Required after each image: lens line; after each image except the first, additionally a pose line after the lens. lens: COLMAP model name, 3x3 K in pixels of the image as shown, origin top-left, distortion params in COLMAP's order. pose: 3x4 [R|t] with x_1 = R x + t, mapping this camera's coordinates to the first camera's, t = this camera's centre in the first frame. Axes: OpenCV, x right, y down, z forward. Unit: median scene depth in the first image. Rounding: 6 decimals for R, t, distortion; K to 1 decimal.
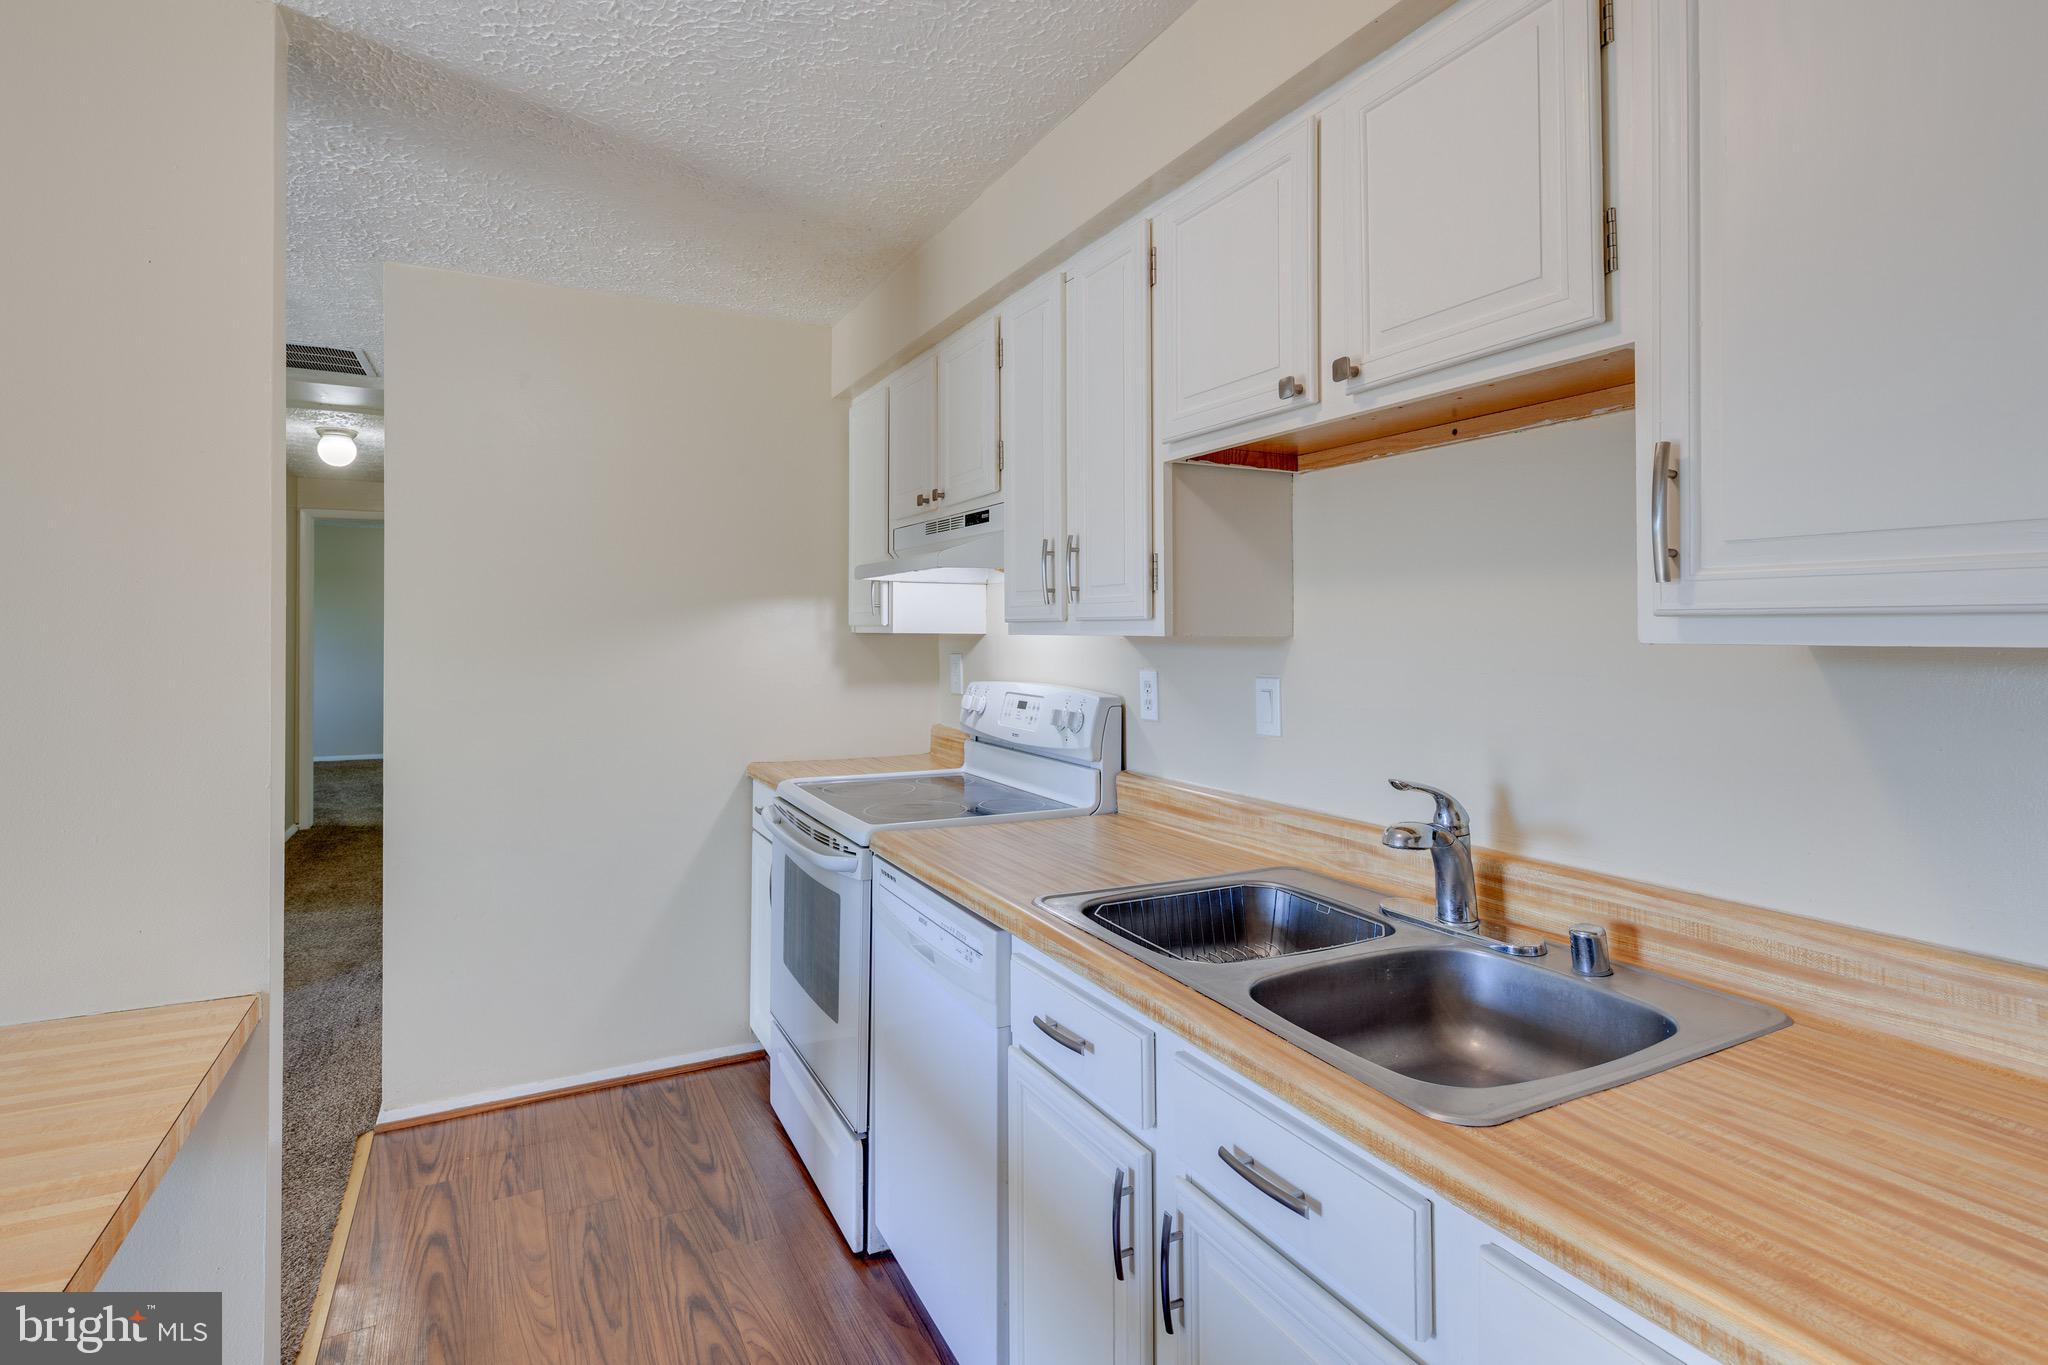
lens RADIAL K [[1015.3, 0, 1026.7], [0, 1015.3, 615.9], [0, 0, 1]] dist [-0.001129, -0.001244]
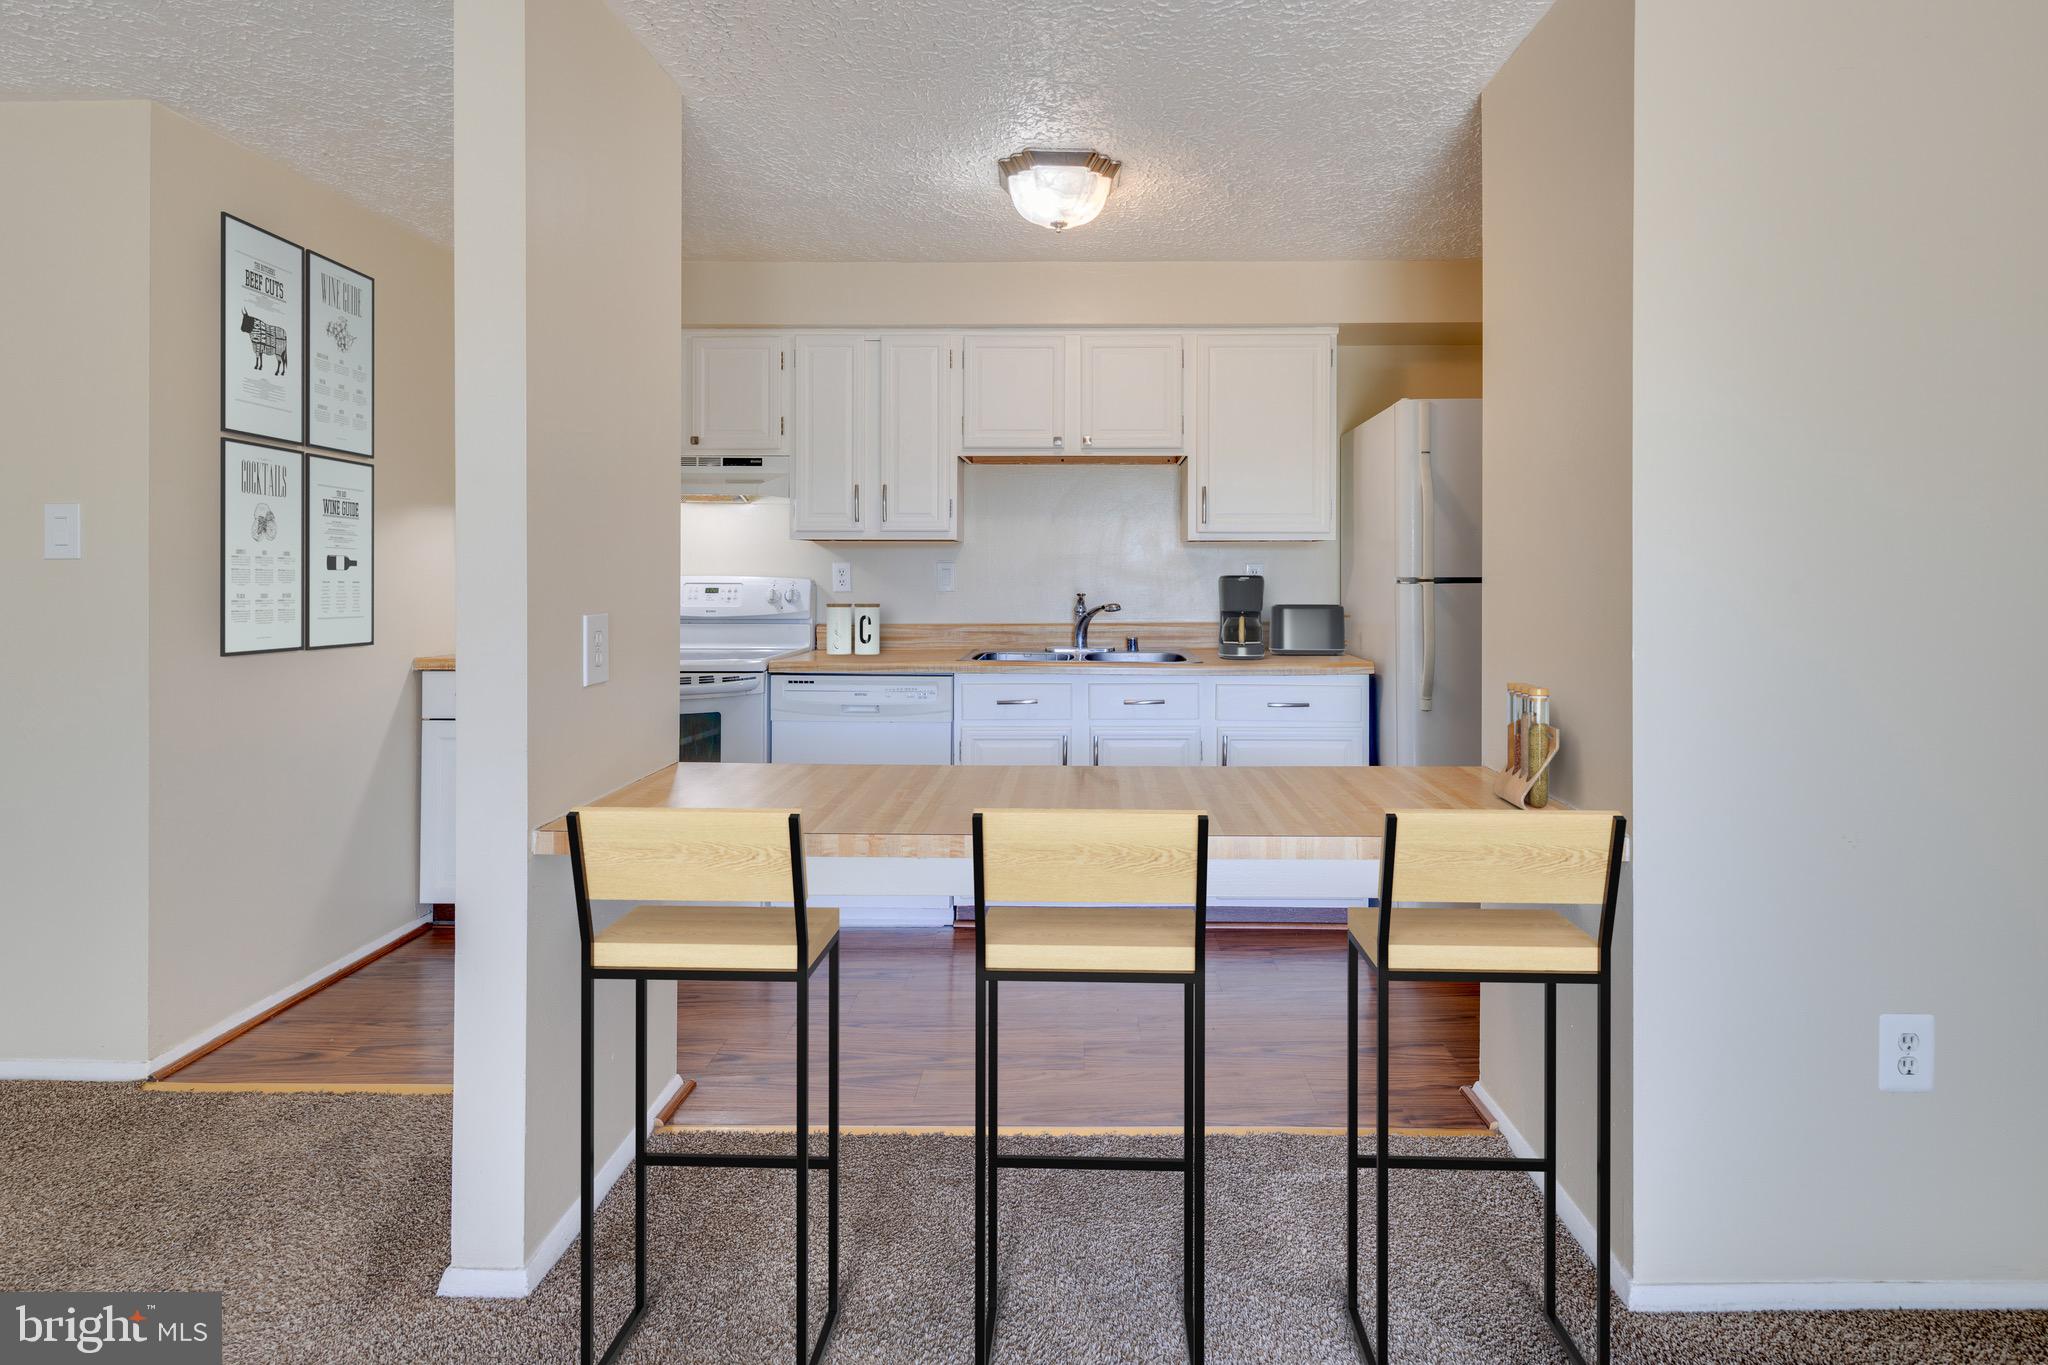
lens RADIAL K [[1015.3, 0, 1026.7], [0, 1015.3, 615.9], [0, 0, 1]] dist [-0.001129, -0.001244]
pose [[0.481248, -0.036233, 0.875835, -1.135283], [-0.014880, 0.998664, 0.049490, 0.049333], [-0.876458, -0.036849, 0.480066, -0.092289]]
